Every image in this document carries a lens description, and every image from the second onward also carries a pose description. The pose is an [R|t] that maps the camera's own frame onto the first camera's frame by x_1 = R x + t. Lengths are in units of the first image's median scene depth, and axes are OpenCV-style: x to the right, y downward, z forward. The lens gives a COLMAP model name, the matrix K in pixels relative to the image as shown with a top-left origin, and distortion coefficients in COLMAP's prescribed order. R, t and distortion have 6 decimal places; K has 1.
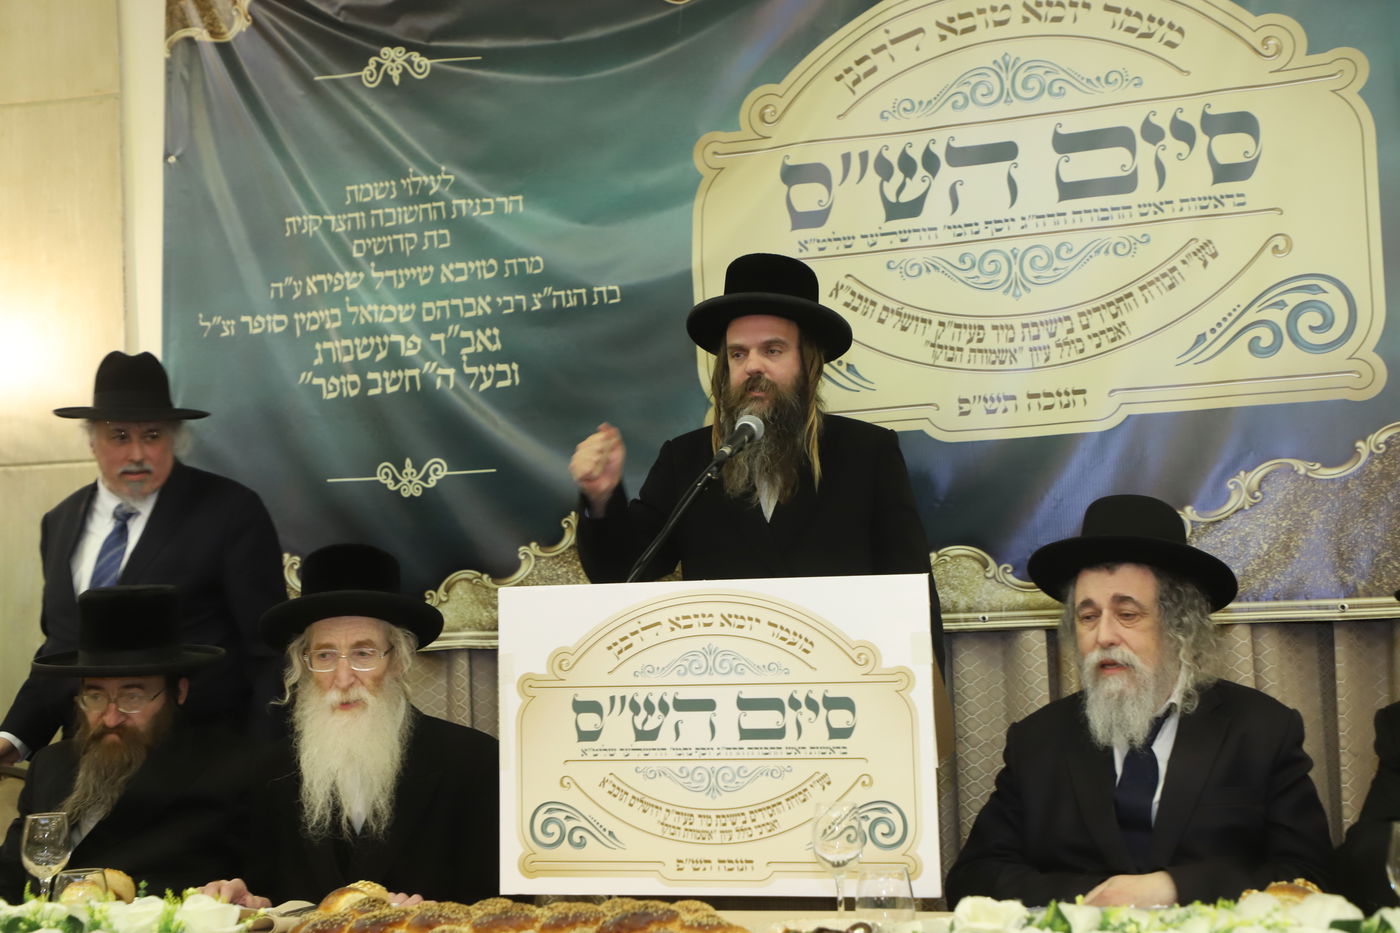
lens RADIAL K [[1990.7, 0, 681.8], [0, 1990.7, 476.6], [0, 0, 1]] dist [0.189807, 0.031008]
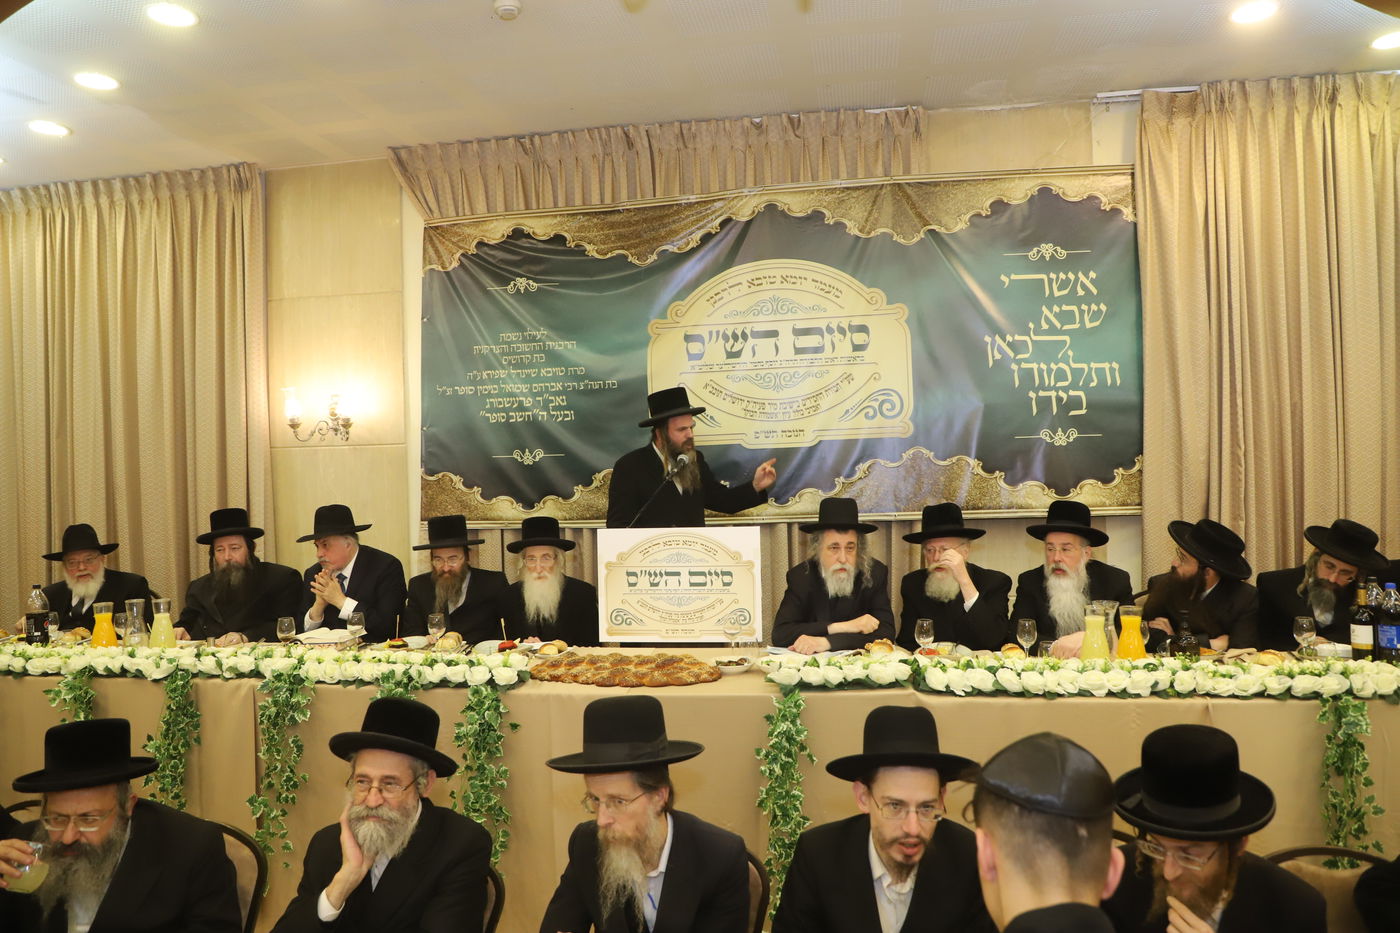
lens RADIAL K [[940.0, 0, 702.8], [0, 940.0, 469.4], [0, 0, 1]] dist [-0.093595, 0.046342]
pose [[0.991645, 0.004008, 0.128938, -0.072752], [-0.014525, 0.996630, 0.080732, -0.079886], [-0.128180, -0.081930, 0.988361, -0.152660]]
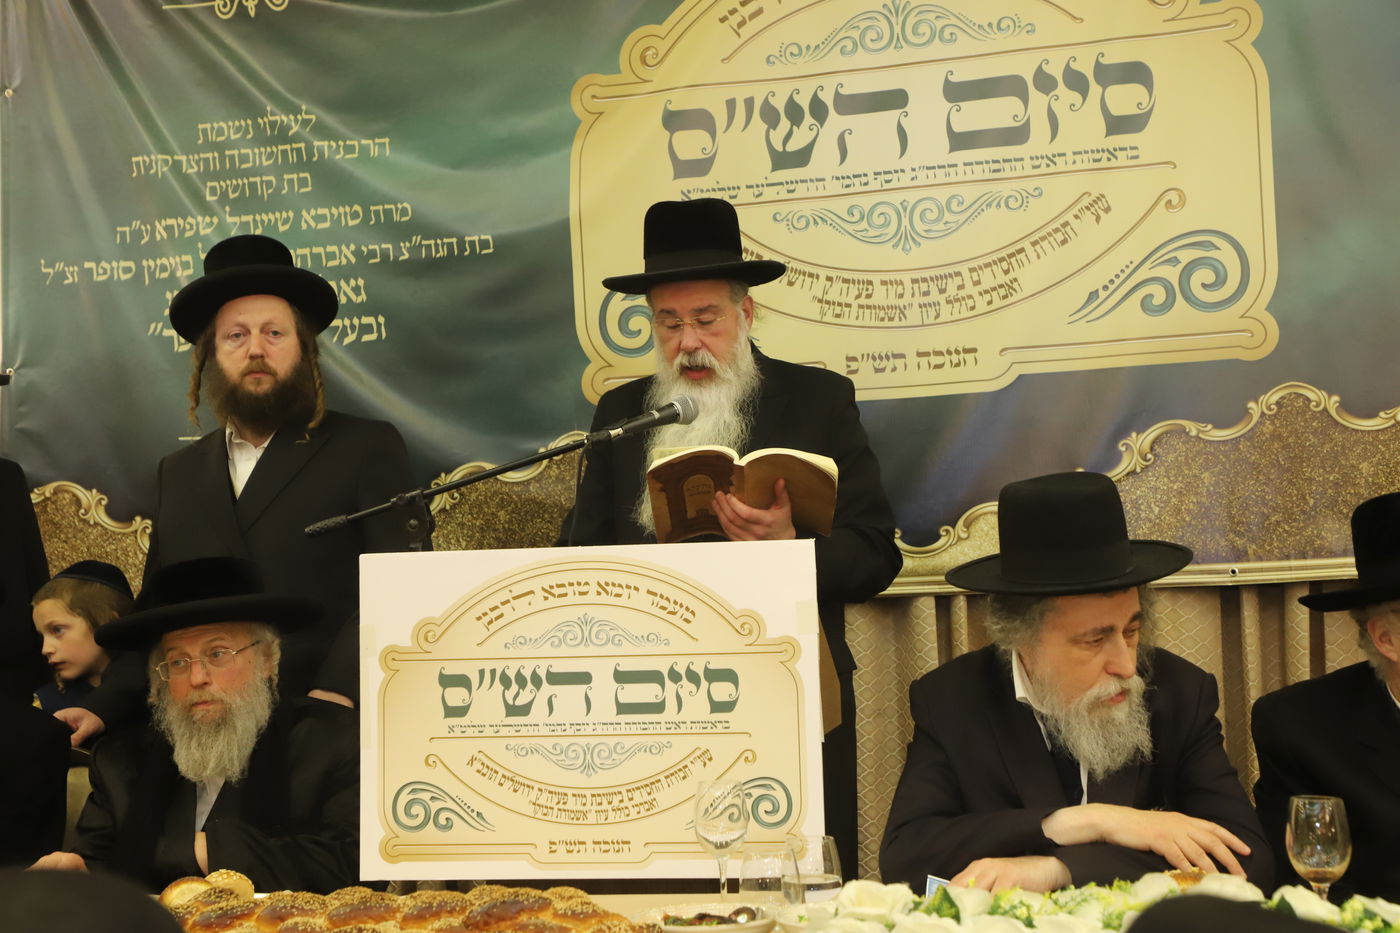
lens RADIAL K [[2041.5, 0, 687.9], [0, 2041.5, 467.7], [0, 0, 1]] dist [0.215054, -0.040107]
pose [[0.998105, 0.002513, 0.061487, 0.001626], [-0.003439, 0.999882, 0.014952, 0.000031], [-0.061442, -0.015135, 0.997996, 0.018552]]
